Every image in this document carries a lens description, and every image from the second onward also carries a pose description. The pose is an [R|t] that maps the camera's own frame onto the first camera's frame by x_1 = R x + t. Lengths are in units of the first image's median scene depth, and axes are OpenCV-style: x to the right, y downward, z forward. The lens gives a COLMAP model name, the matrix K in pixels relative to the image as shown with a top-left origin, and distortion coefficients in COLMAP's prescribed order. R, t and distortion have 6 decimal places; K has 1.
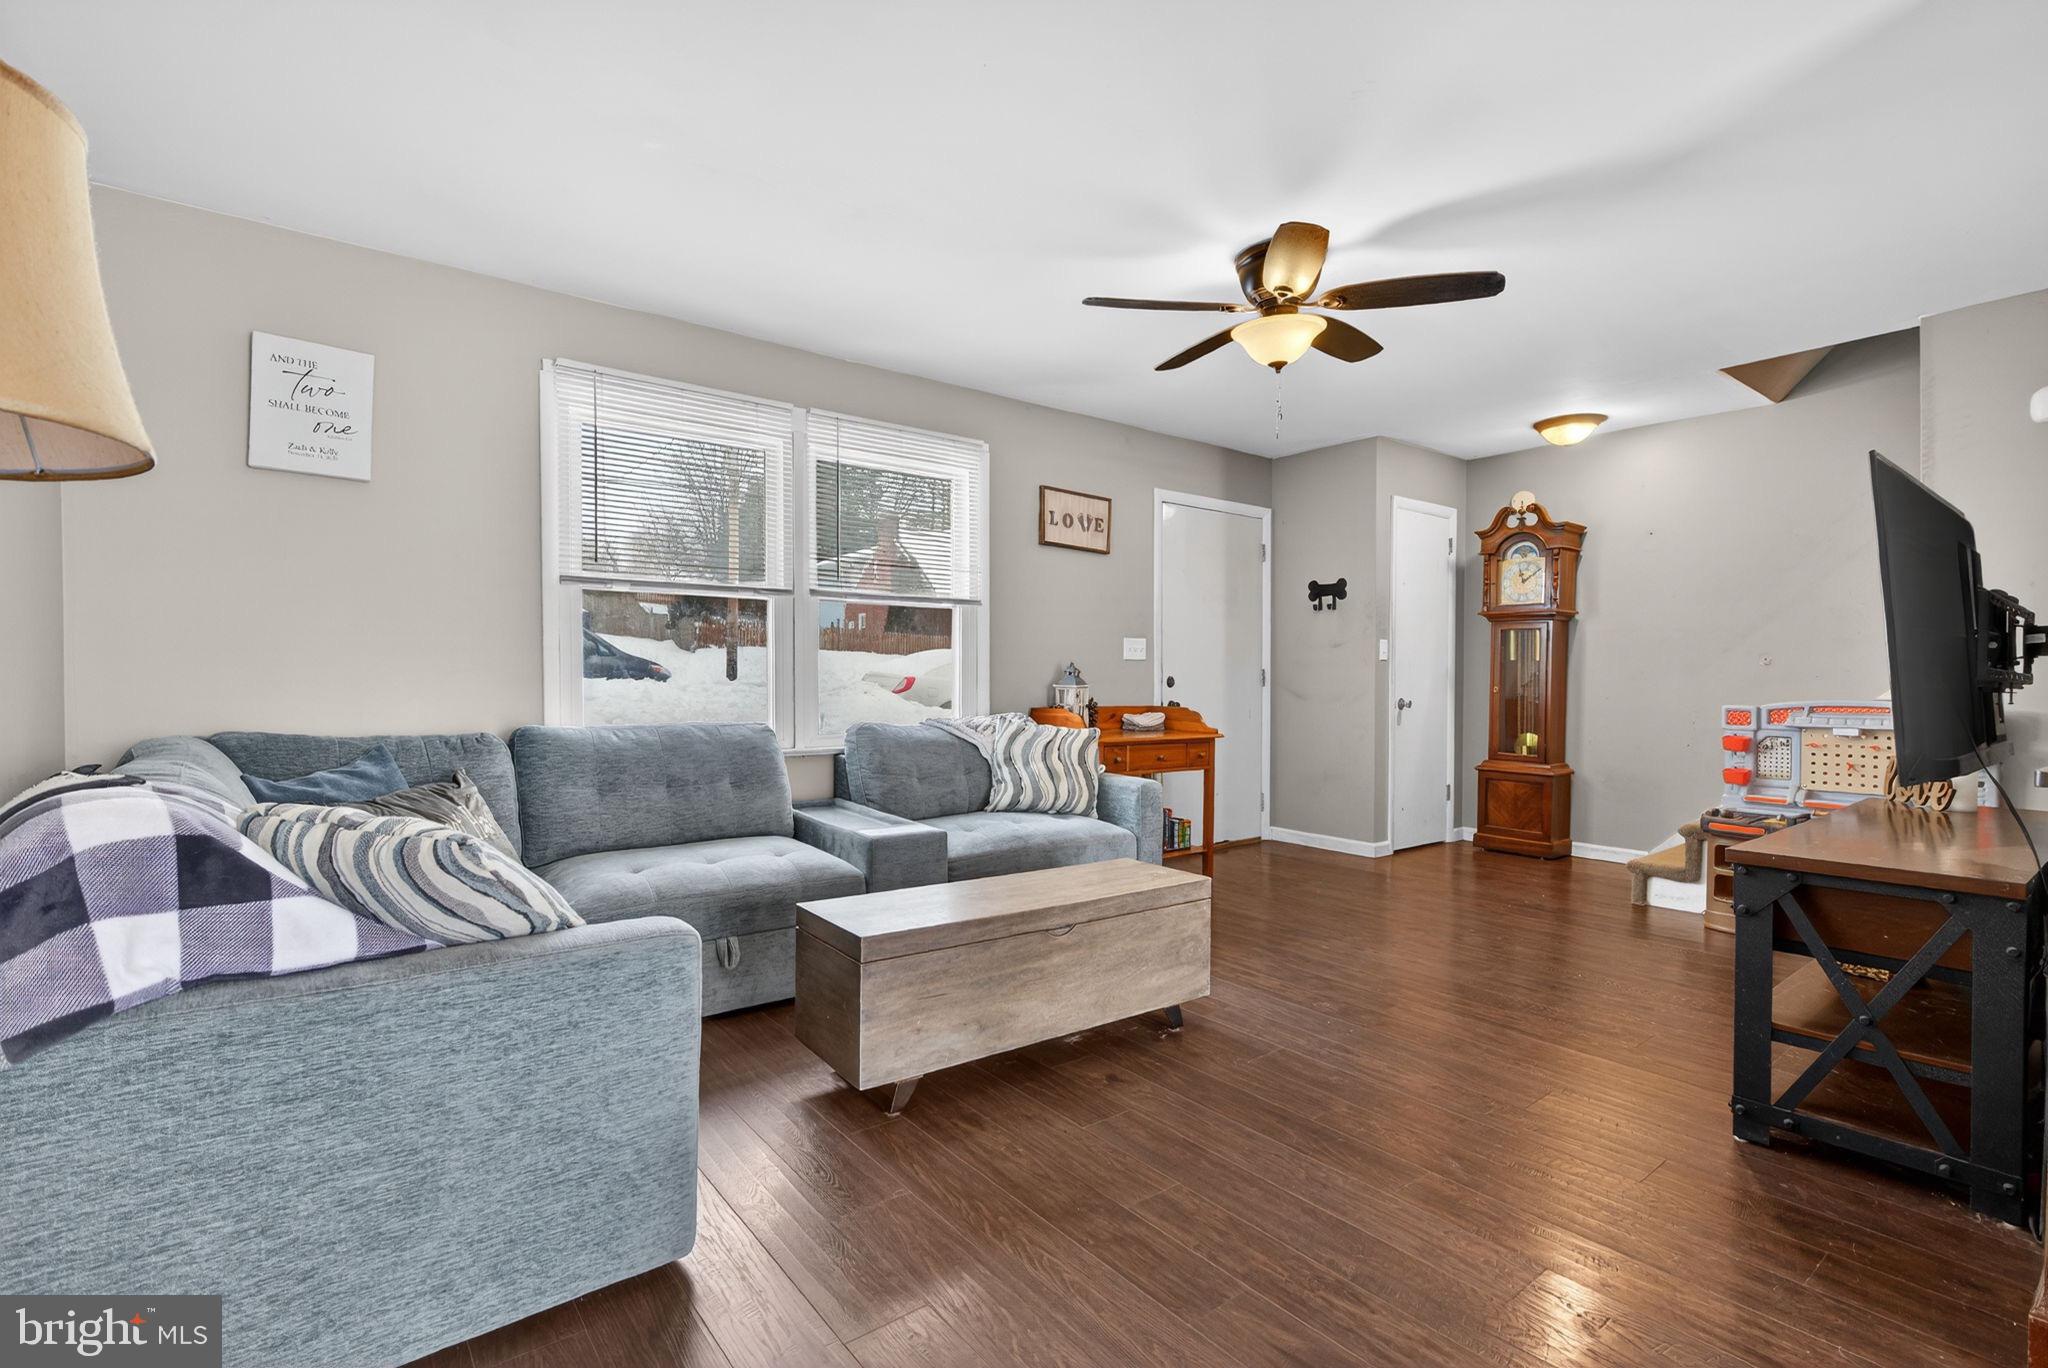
lens RADIAL K [[936.4, 0, 1036.0], [0, 936.4, 683.9], [0, 0, 1]] dist [0.003519, 0.000630]
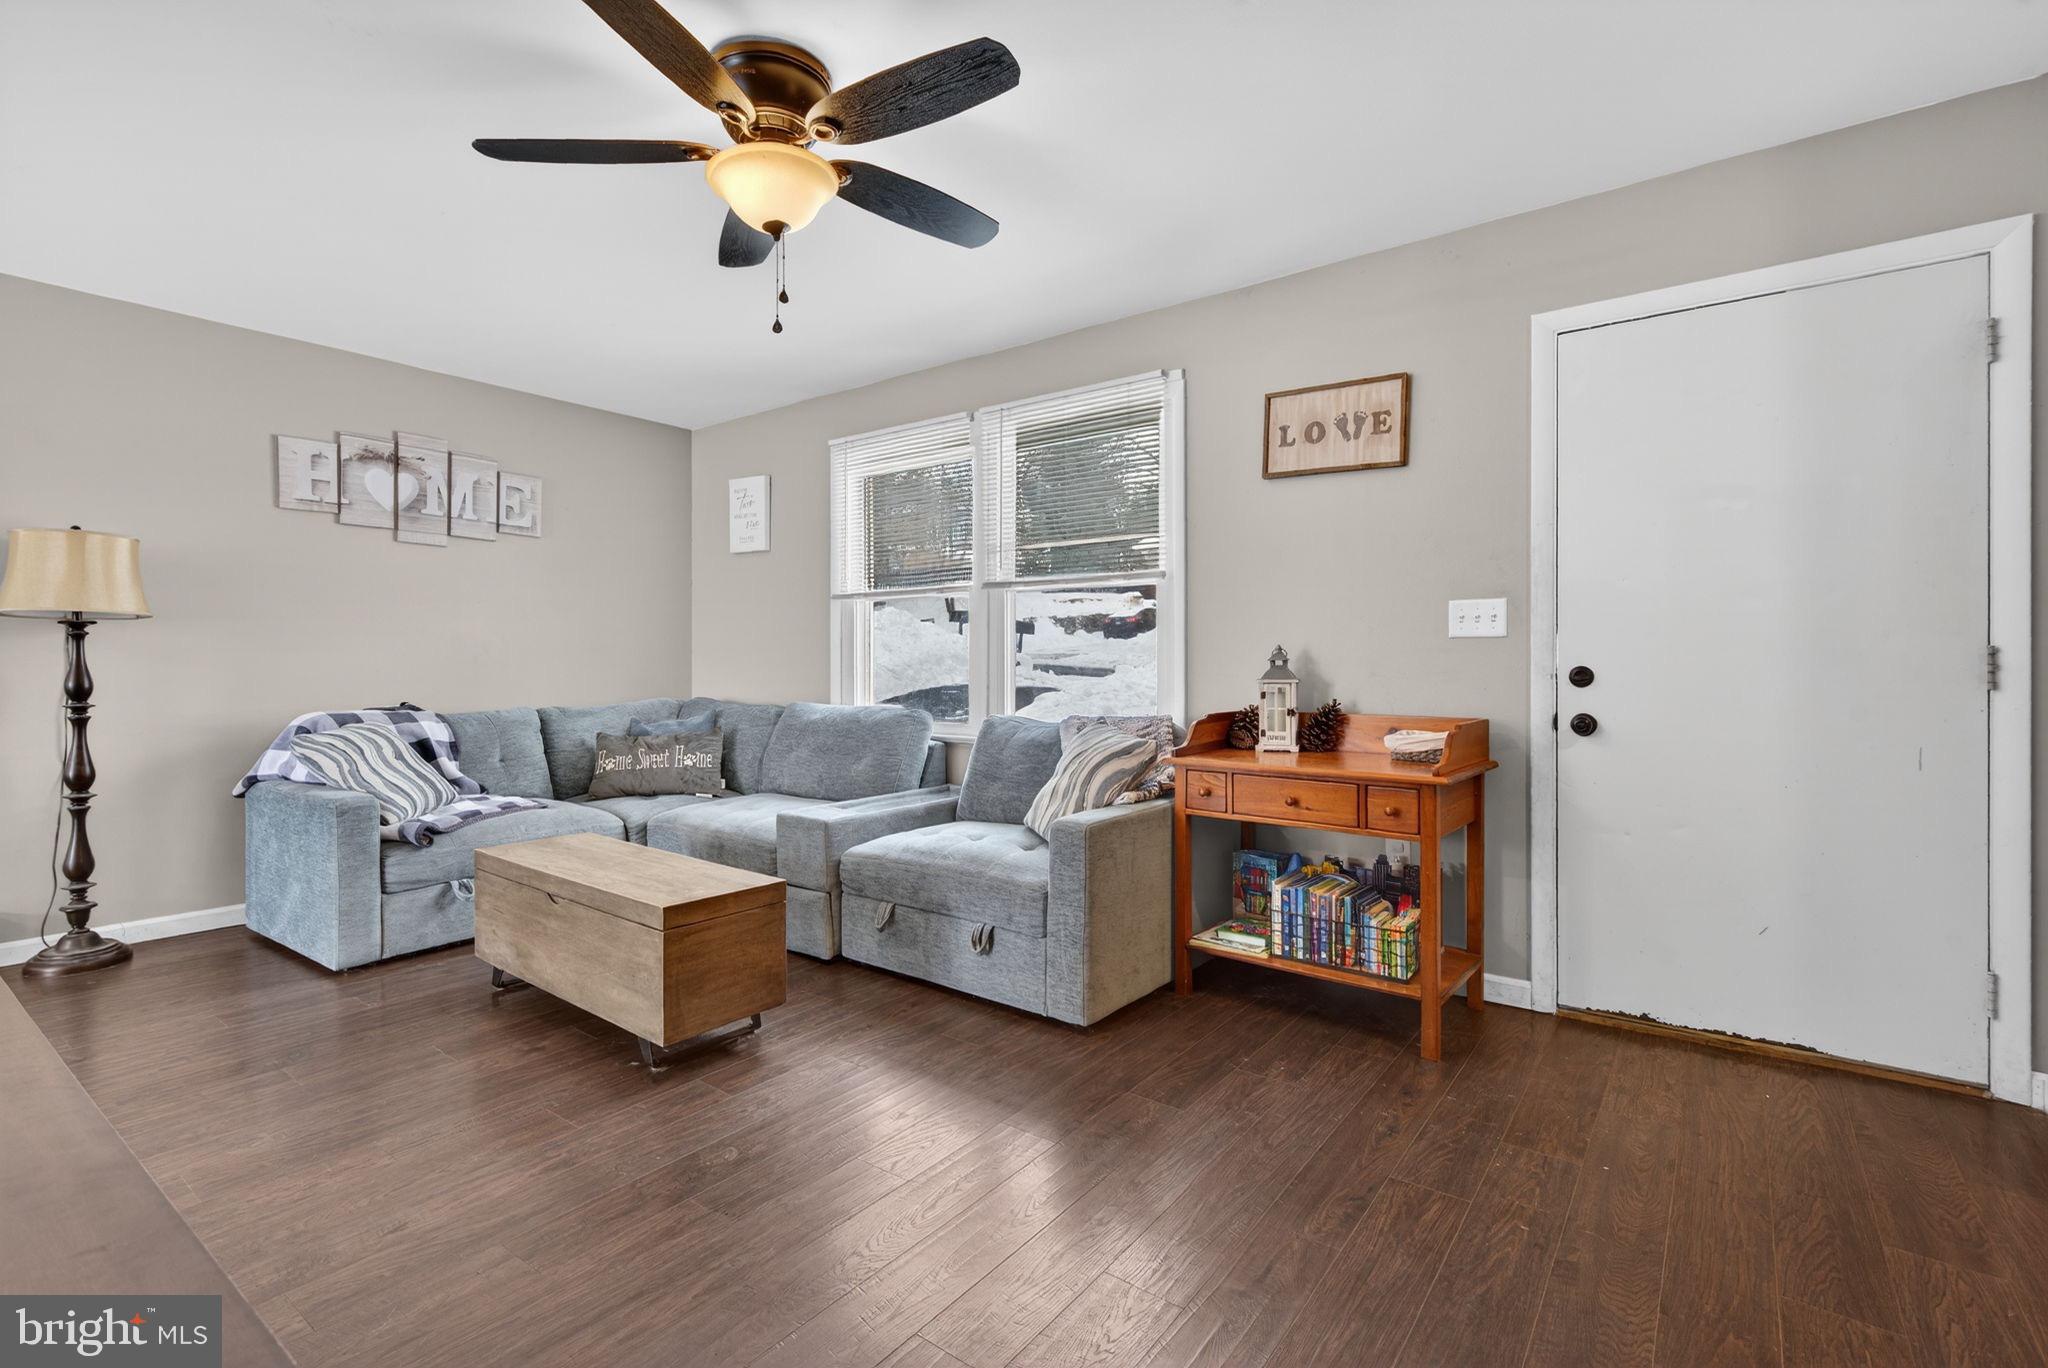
lens RADIAL K [[936.4, 0, 1028.0], [0, 936.4, 665.2], [0, 0, 1]] dist [0.003519, 0.000630]
pose [[0.252140, -0.002316, -0.967688, 0.673129], [-0.005727, 0.999976, -0.003886, -0.005909], [0.967674, 0.006522, 0.252120, 0.685323]]
